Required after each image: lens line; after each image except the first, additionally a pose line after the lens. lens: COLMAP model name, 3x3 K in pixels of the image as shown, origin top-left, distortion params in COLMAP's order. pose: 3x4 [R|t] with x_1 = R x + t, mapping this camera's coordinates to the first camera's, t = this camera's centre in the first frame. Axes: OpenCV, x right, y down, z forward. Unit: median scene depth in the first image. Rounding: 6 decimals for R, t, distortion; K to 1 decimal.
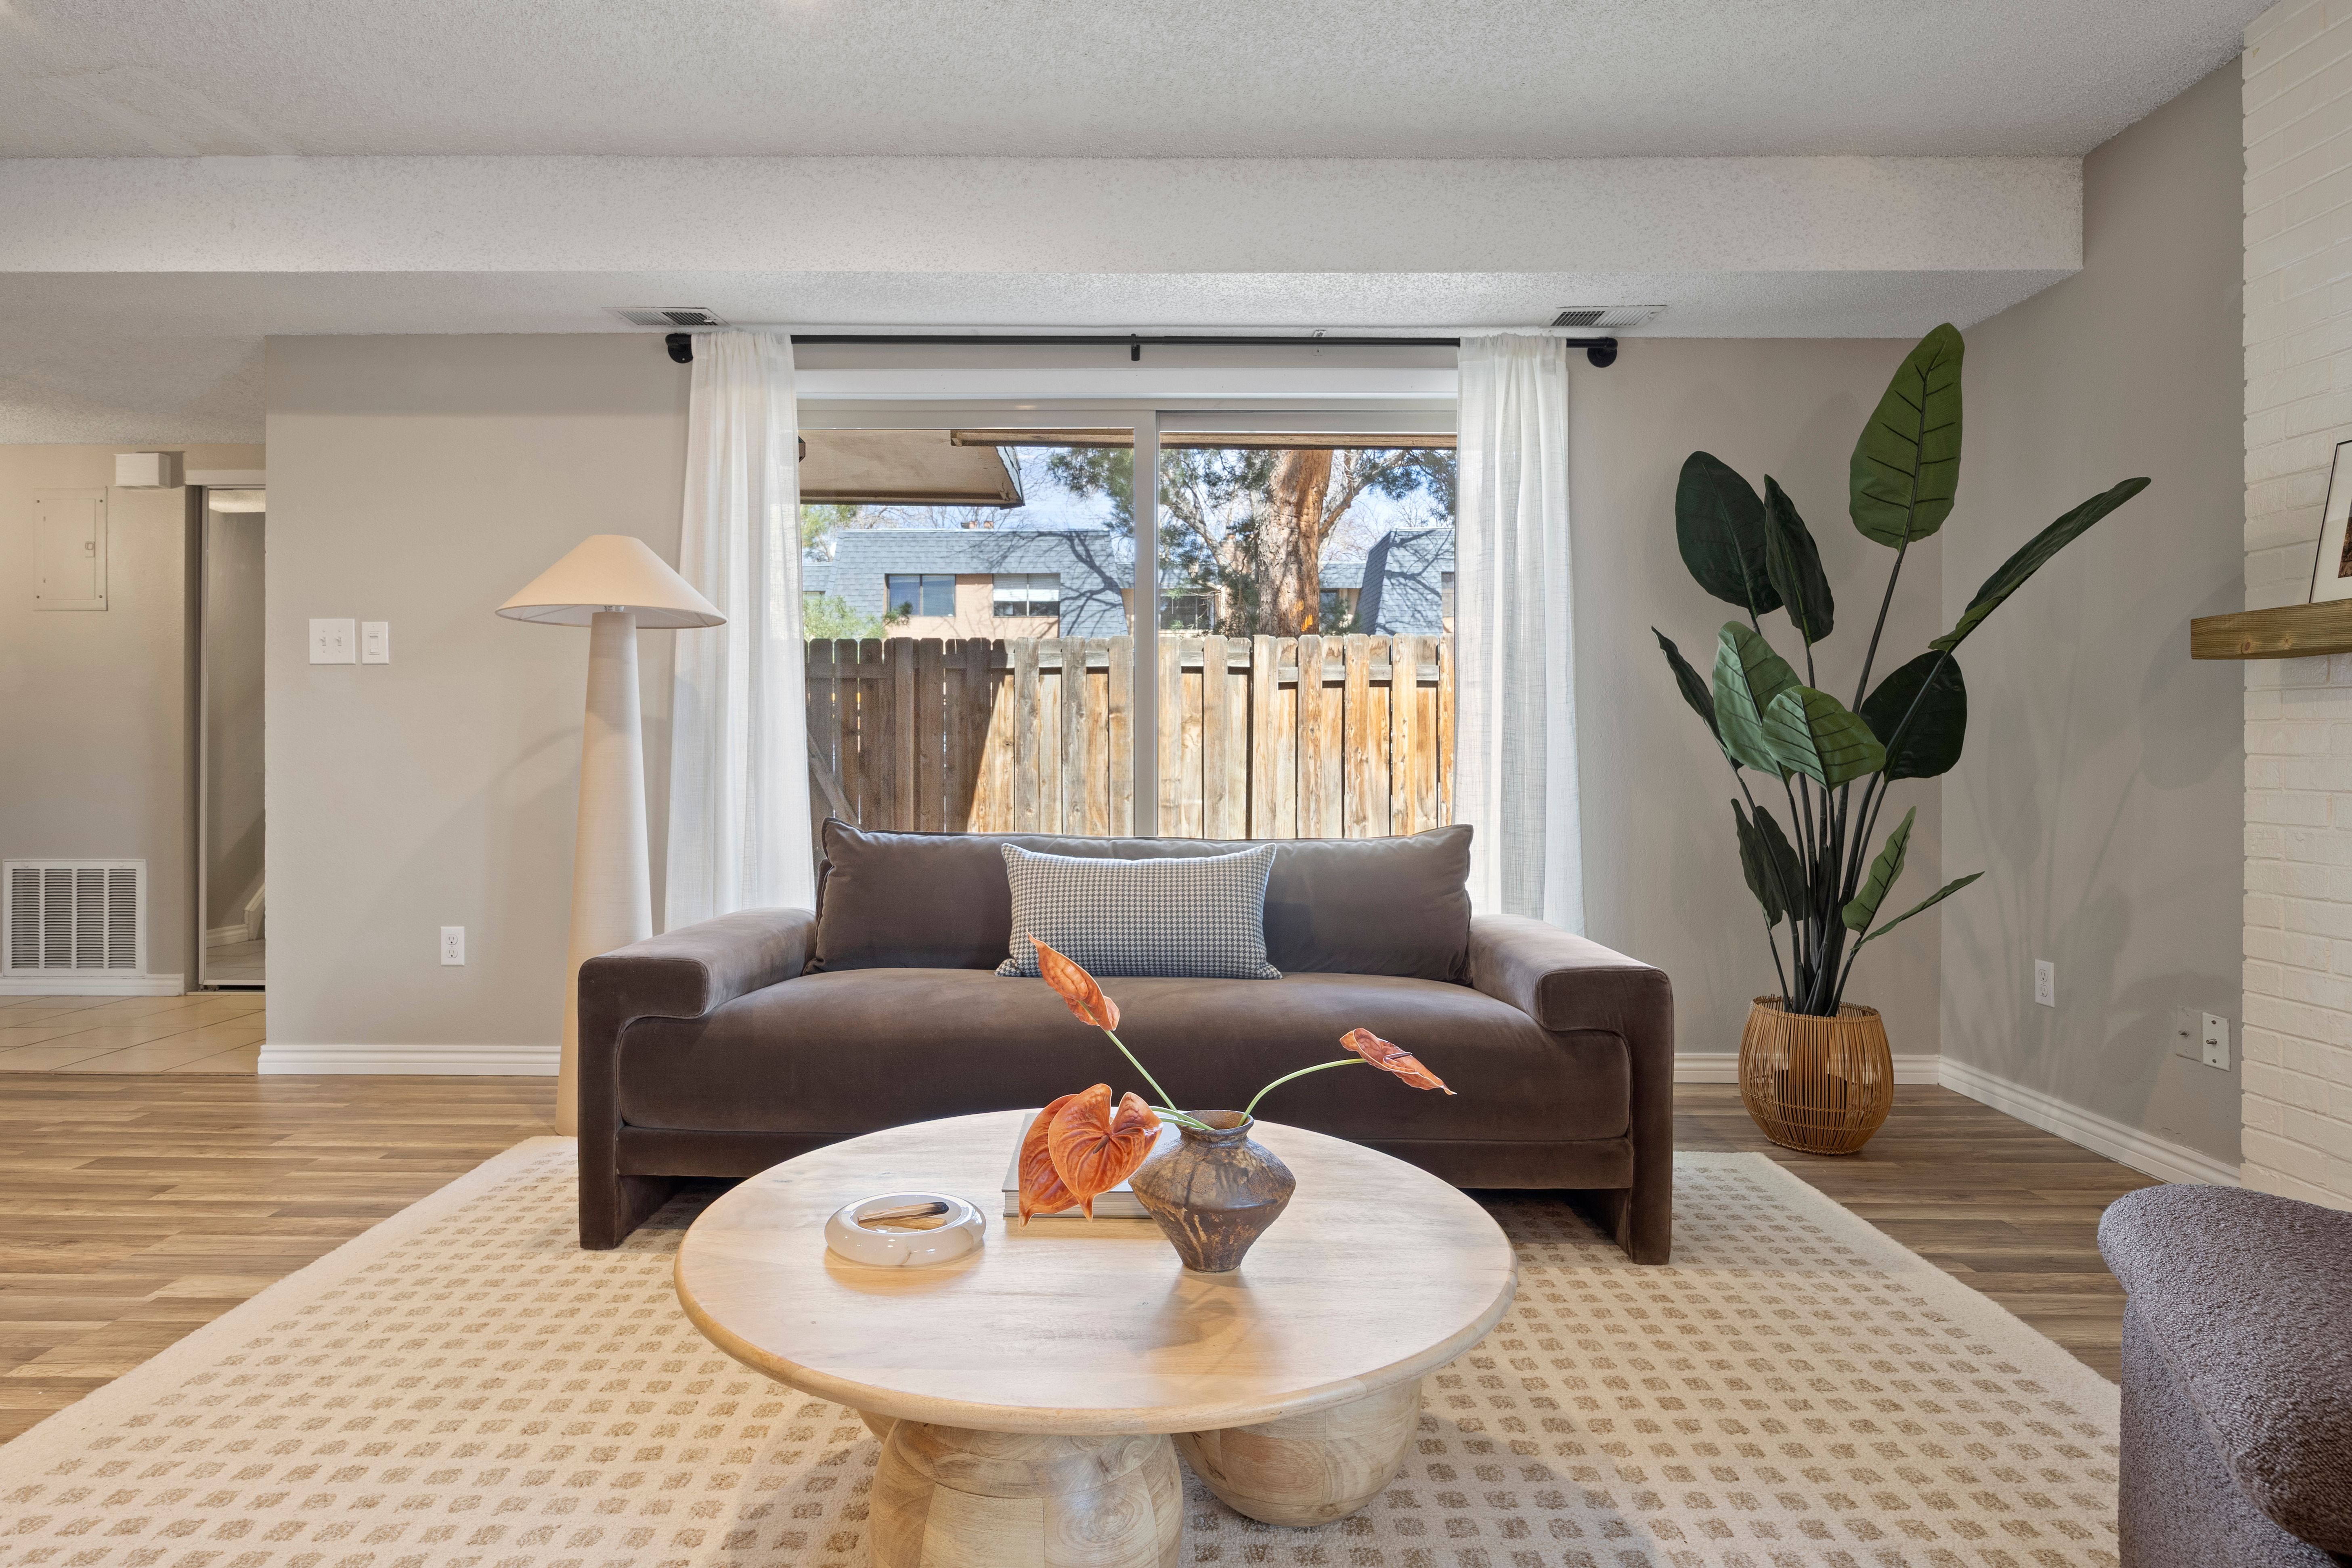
lens RADIAL K [[1315.0, 0, 1173.7], [0, 1315.0, 781.0], [0, 0, 1]] dist [-0.004048, -0.000833]
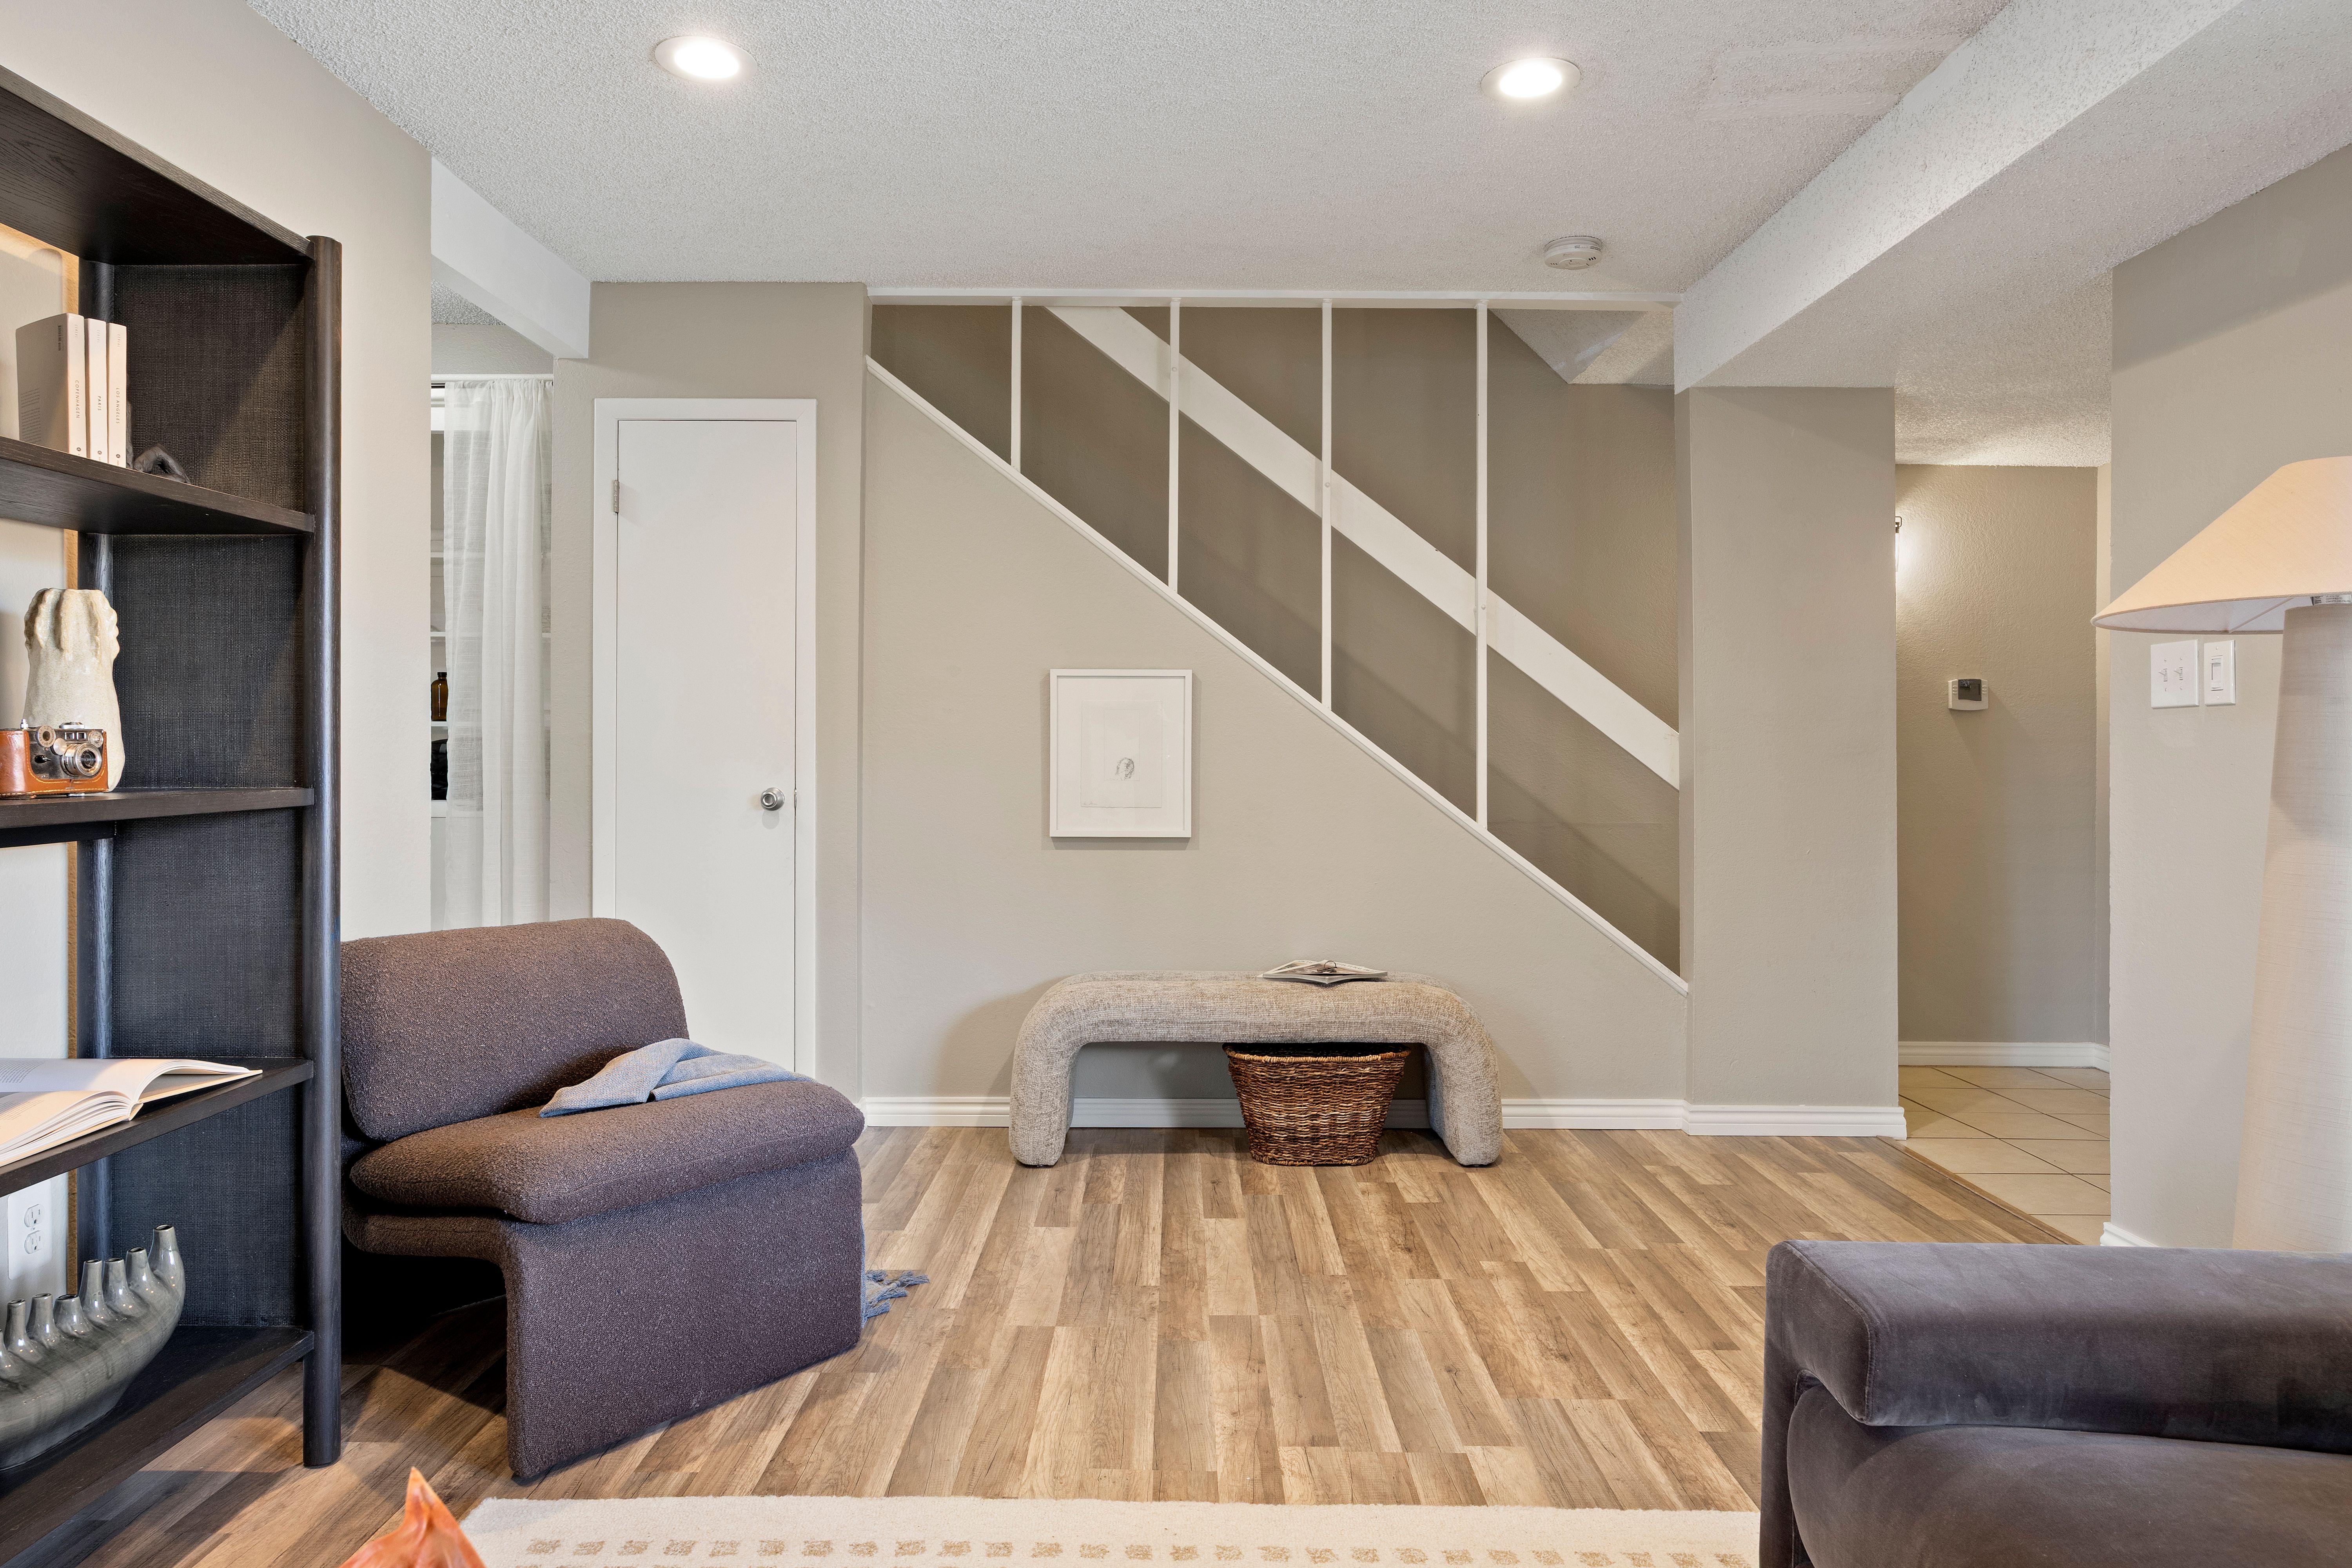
lens RADIAL K [[1477.6, 0, 1175.2], [0, 1477.6, 760.9], [0, 0, 1]] dist [-0.000911, -0.001207]
pose [[0.001390, 0.000764, -0.999999, 0.214963], [-0.030803, 0.999525, 0.000721, -0.067788], [0.999525, 0.030802, 0.001413, 0.710924]]
